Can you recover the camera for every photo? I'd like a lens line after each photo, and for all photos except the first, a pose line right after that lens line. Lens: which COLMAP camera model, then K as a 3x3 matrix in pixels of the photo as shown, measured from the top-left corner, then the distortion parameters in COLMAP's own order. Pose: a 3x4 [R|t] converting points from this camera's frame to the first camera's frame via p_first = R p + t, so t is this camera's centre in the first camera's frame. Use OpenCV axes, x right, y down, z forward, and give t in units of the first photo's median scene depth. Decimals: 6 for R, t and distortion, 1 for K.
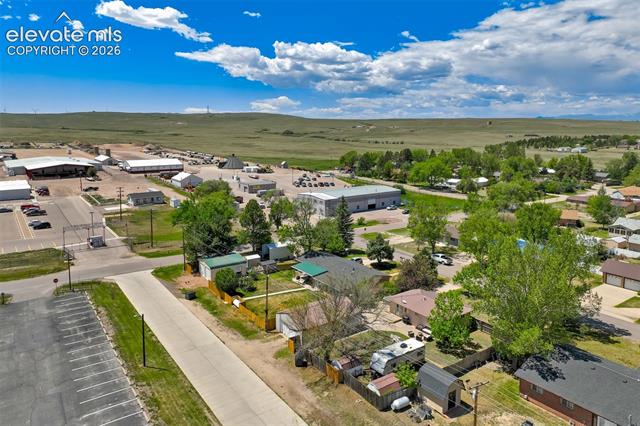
lens RADIAL K [[447.6, 0, 322.5], [0, 447.6, 187.6], [0, 0, 1]] dist [-0.029633, 0.051857]
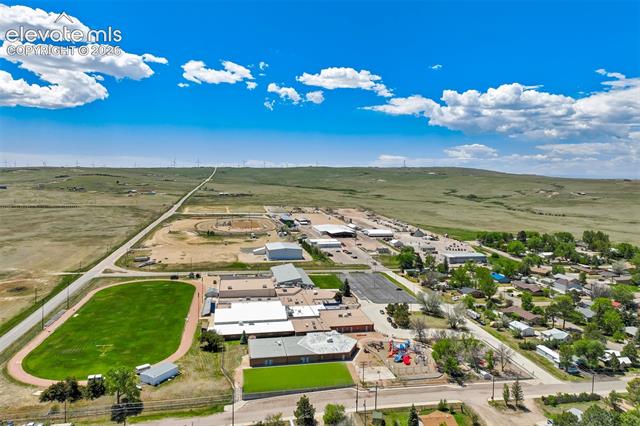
lens RADIAL K [[447.6, 0, 322.5], [0, 447.6, 187.6], [0, 0, 1]] dist [-0.029633, 0.051857]
pose [[0.910002, 0.027357, -0.413701, 0.252193], [-0.072043, 0.993075, -0.092800, -0.051813], [0.408298, 0.114252, 0.905671, -1.090256]]
